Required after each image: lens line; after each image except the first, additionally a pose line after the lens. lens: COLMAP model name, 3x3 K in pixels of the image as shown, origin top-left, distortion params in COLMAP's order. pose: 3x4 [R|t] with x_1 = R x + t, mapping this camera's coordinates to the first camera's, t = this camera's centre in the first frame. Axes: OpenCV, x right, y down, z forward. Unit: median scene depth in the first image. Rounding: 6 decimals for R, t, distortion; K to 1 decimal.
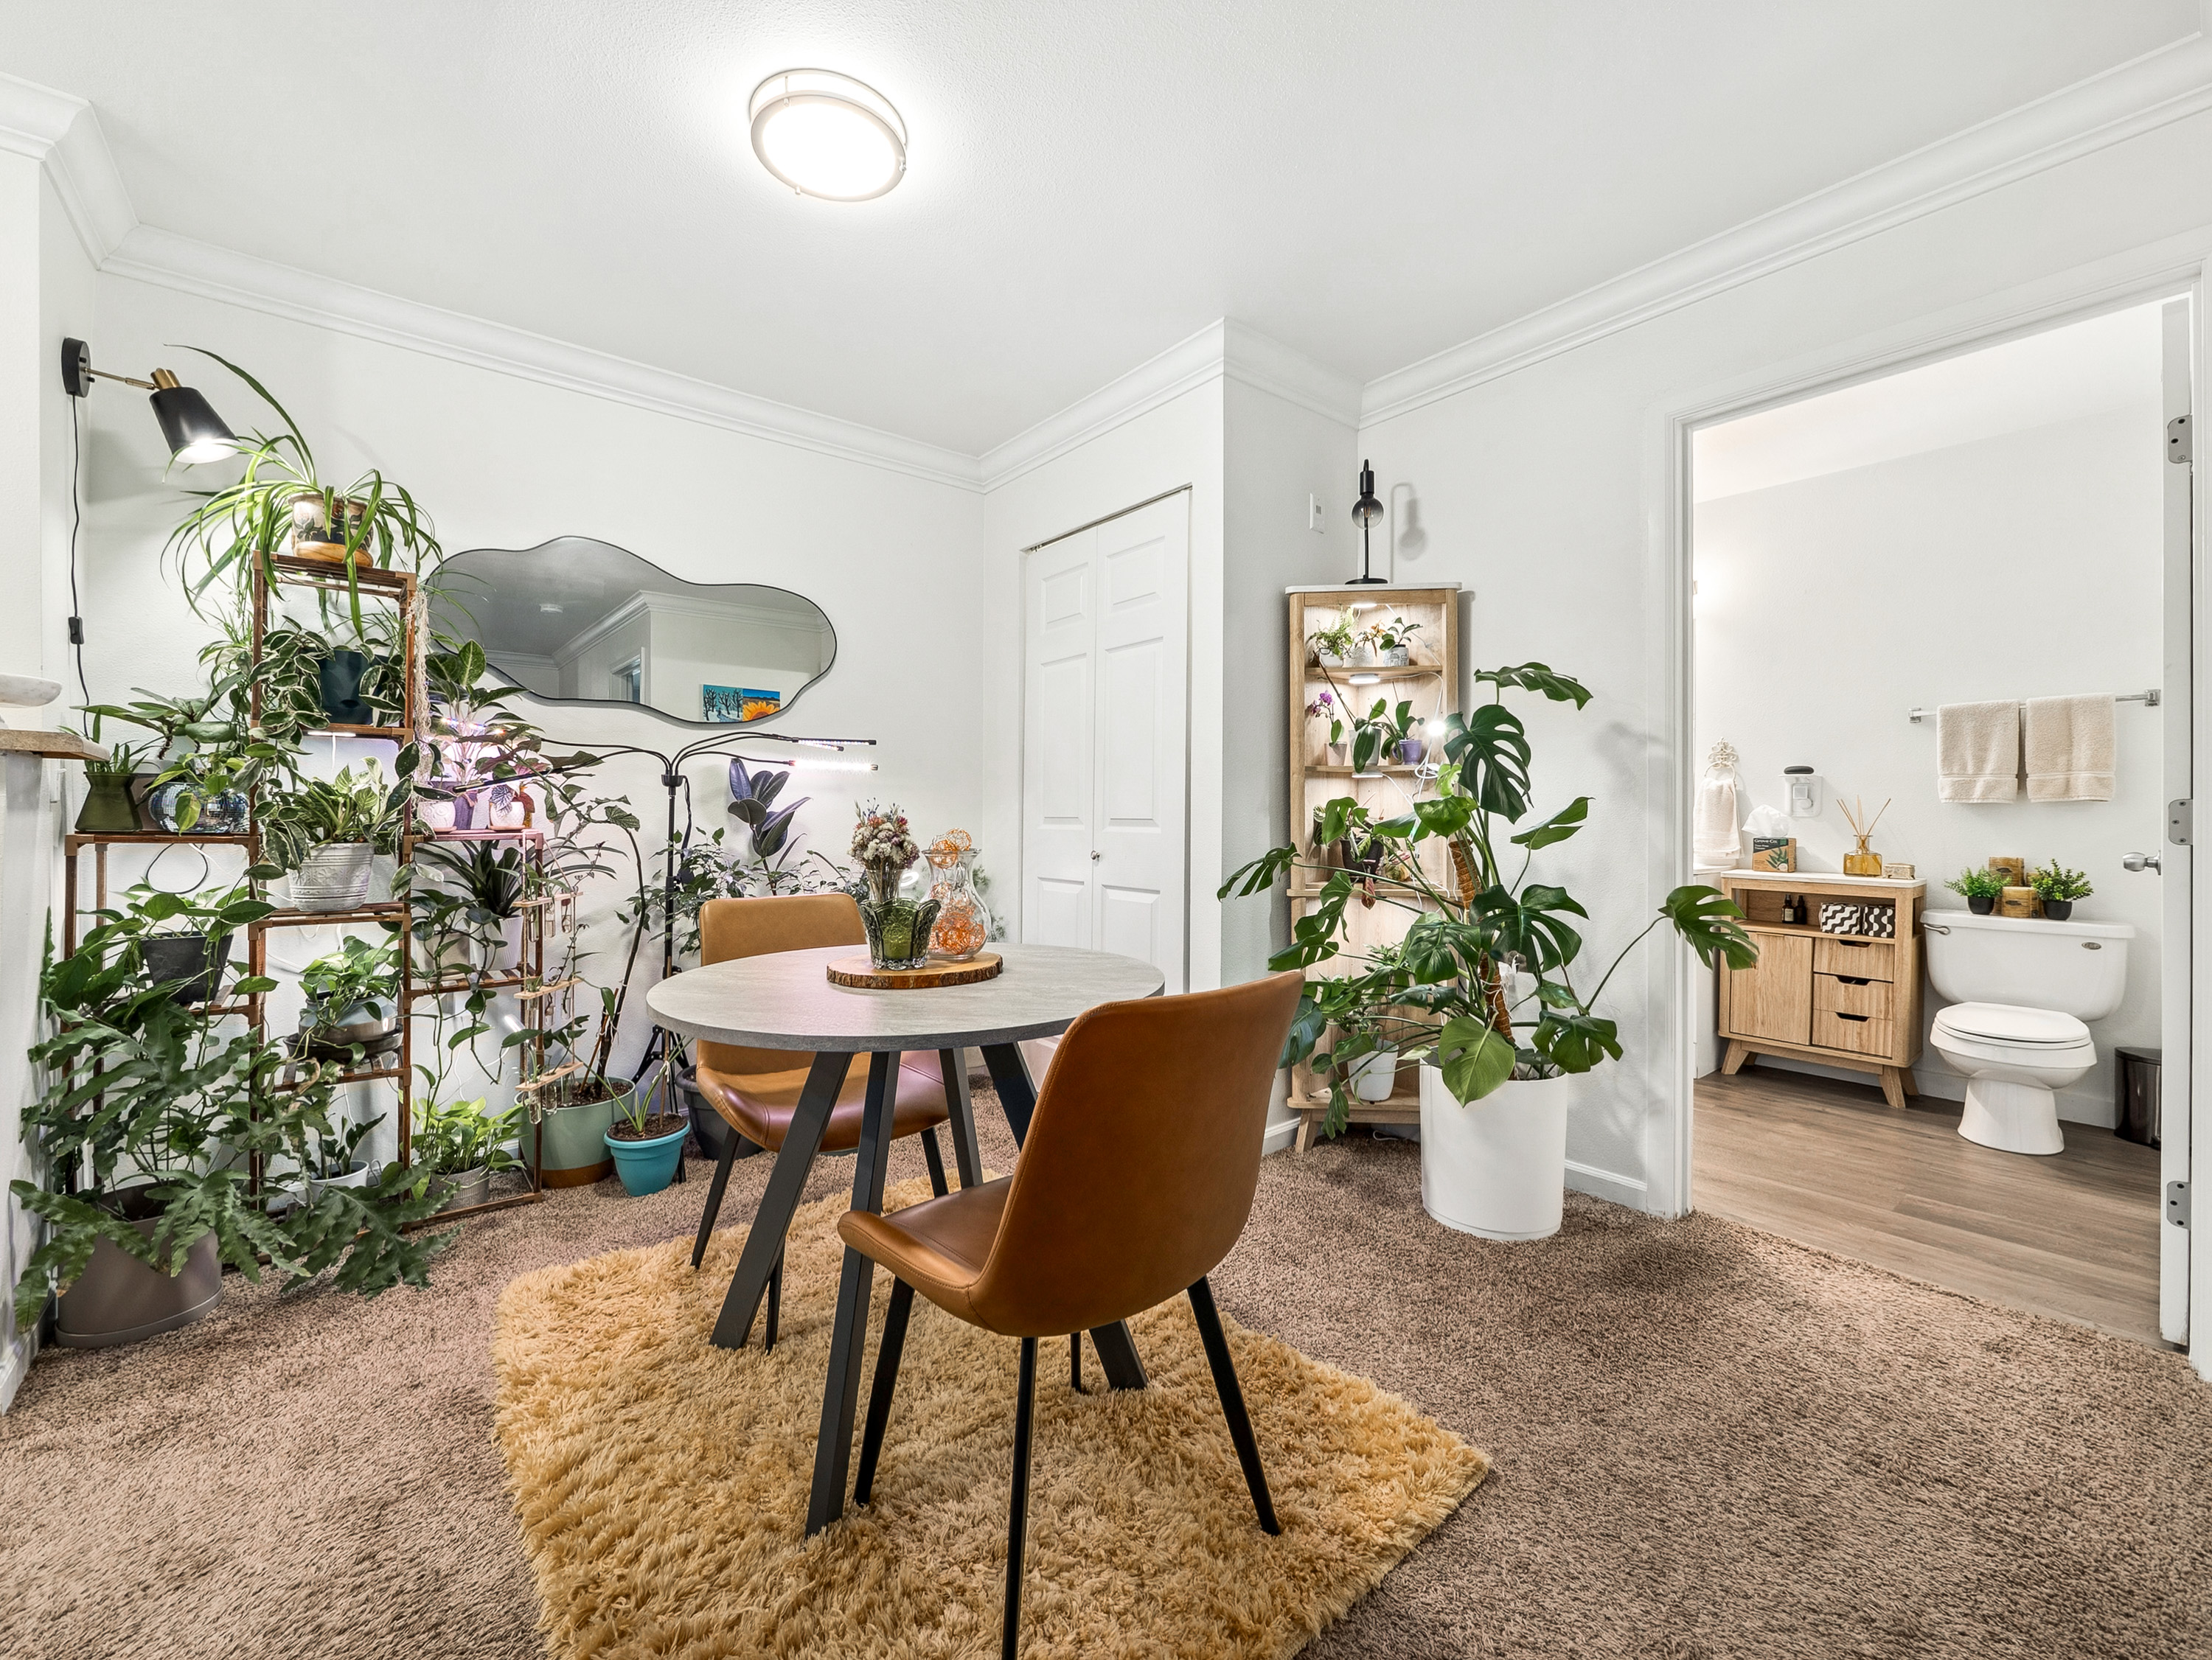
lens RADIAL K [[930.7, 0, 1082.8], [0, 930.7, 824.7], [0, 0, 1]] dist [-0.006937, 0.001491]
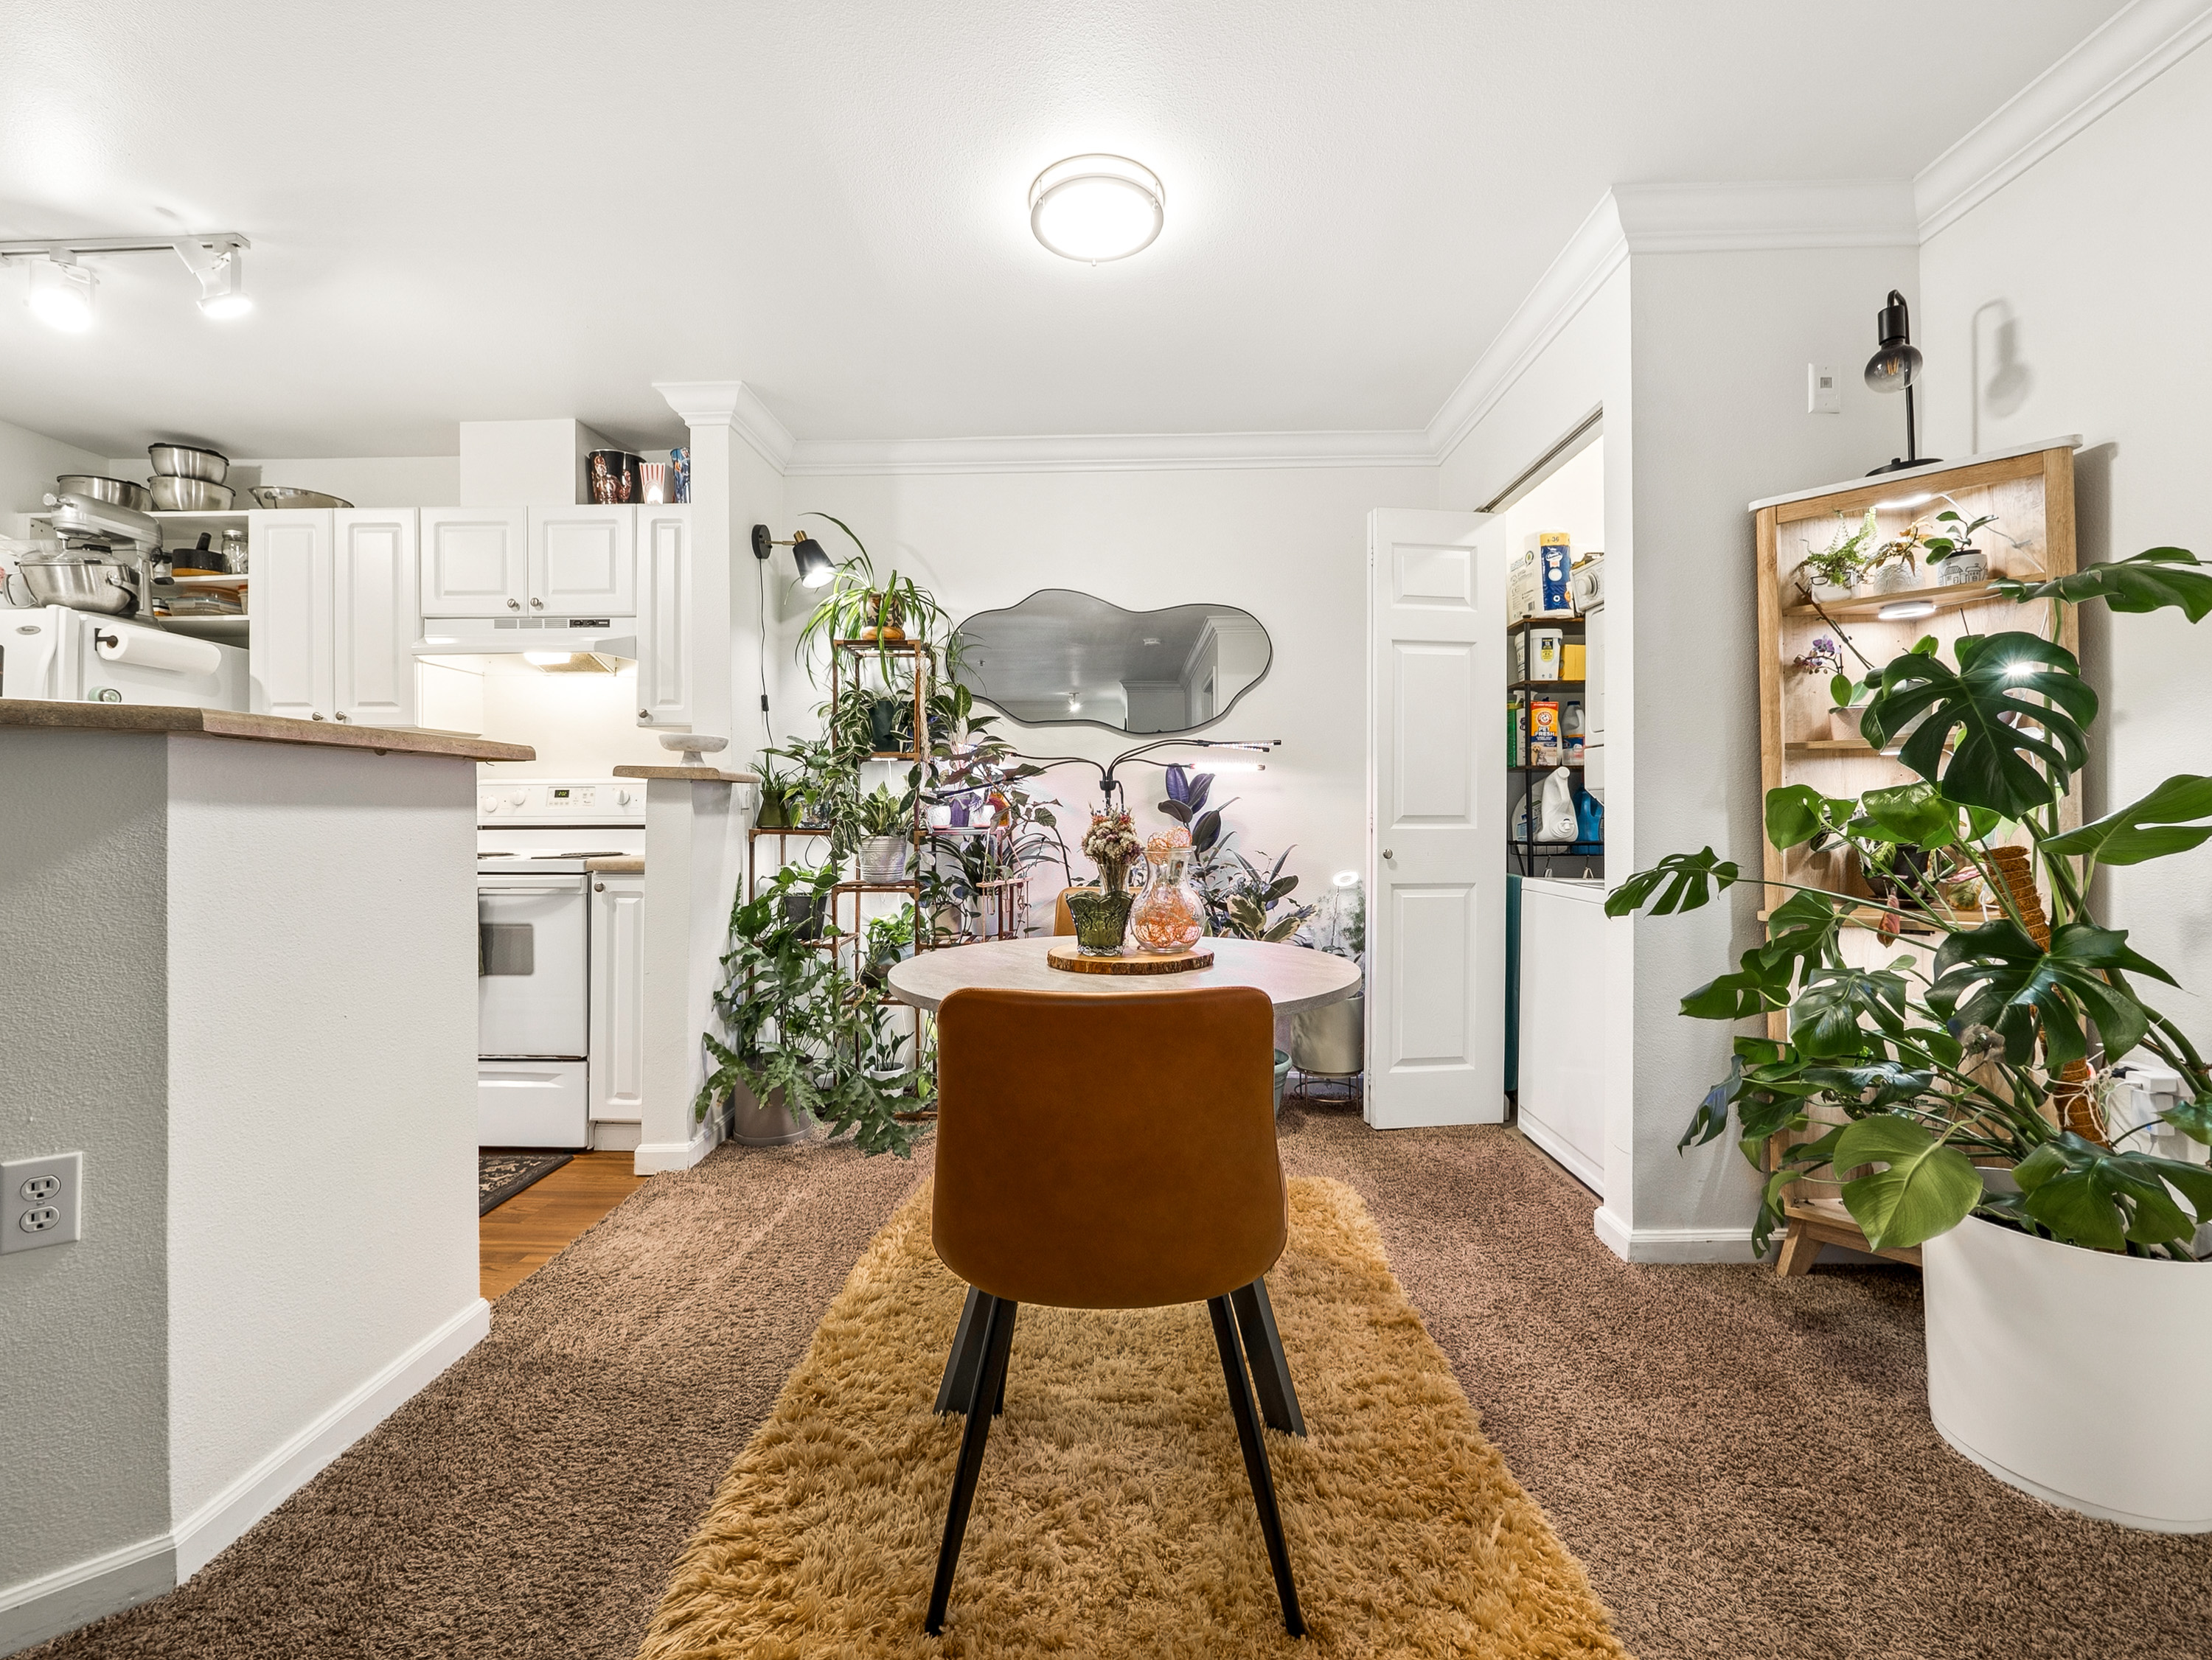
lens RADIAL K [[930.7, 0, 1090.6], [0, 930.7, 820.5], [0, 0, 1]] dist [-0.006937, 0.001491]
pose [[0.759800, -0.001344, -0.650155, 0.354726], [-0.001992, 0.999988, -0.004394, 0.001879], [0.650154, 0.004633, 0.759789, 0.118290]]
